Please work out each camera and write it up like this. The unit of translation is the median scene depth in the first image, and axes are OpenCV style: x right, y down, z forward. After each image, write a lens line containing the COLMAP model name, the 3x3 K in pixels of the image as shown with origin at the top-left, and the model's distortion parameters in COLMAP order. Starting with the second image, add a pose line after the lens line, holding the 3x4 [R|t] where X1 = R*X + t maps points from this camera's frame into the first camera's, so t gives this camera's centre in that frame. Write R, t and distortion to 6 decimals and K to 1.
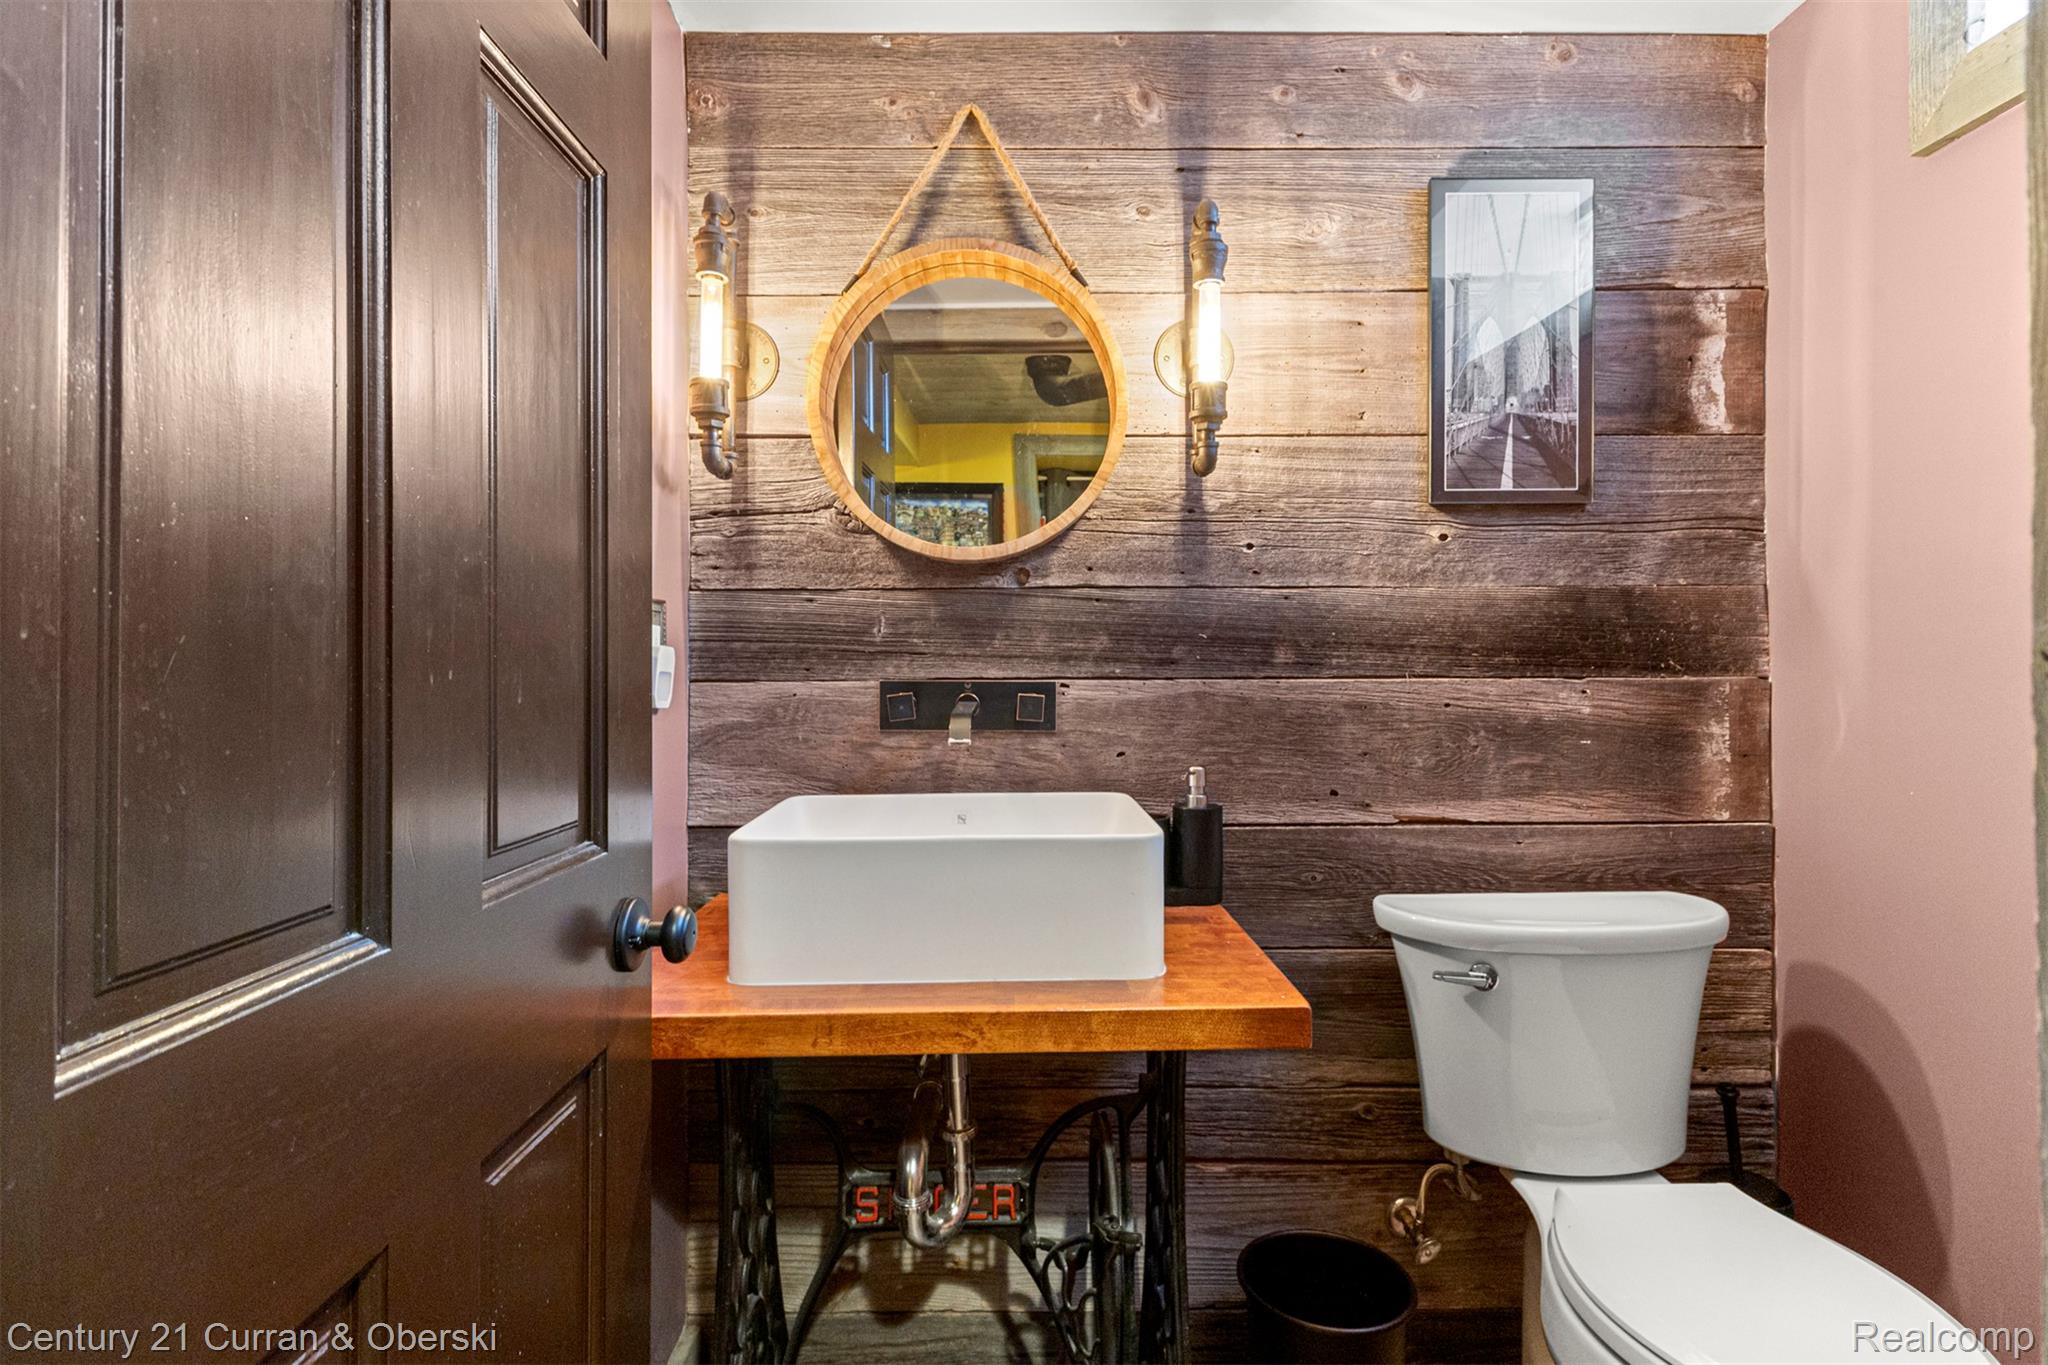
lens RADIAL K [[1005.2, 0, 1023.6], [0, 1005.2, 678.5], [0, 0, 1]] dist [0.006368, -0.005620]
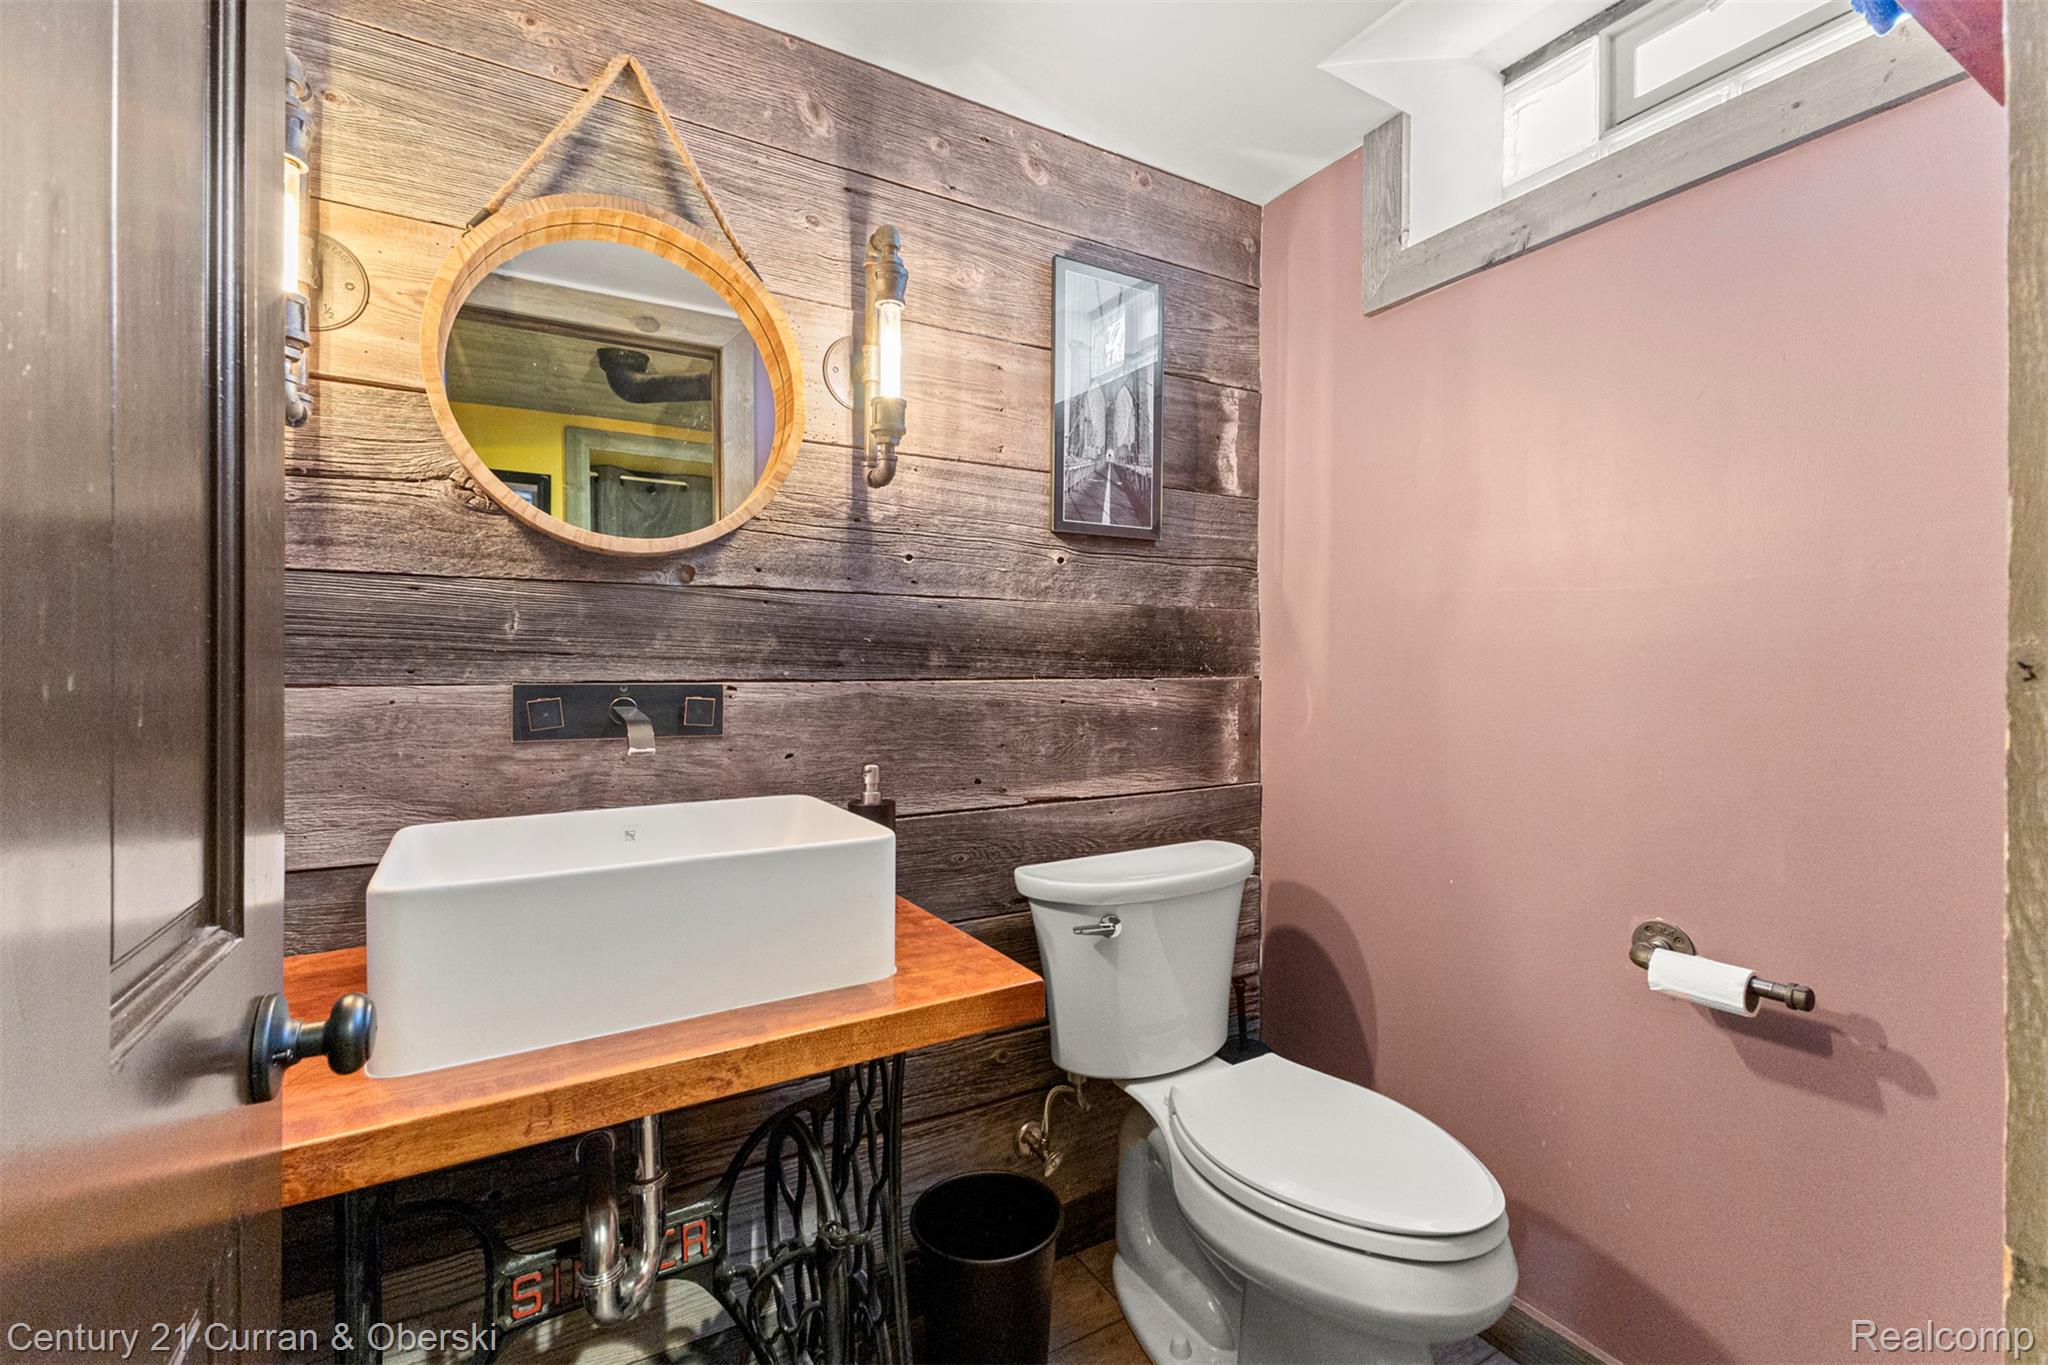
lens RADIAL K [[885.9, 0, 1024.2], [0, 885.9, 680.1], [0, 0, 1]] dist [0.004164, -0.000084]
pose [[0.865765, -0.005170, 0.500424, -0.146396], [0.003942, 0.999986, 0.003510, -0.002588], [-0.500435, -0.001066, 0.865774, 0.116992]]
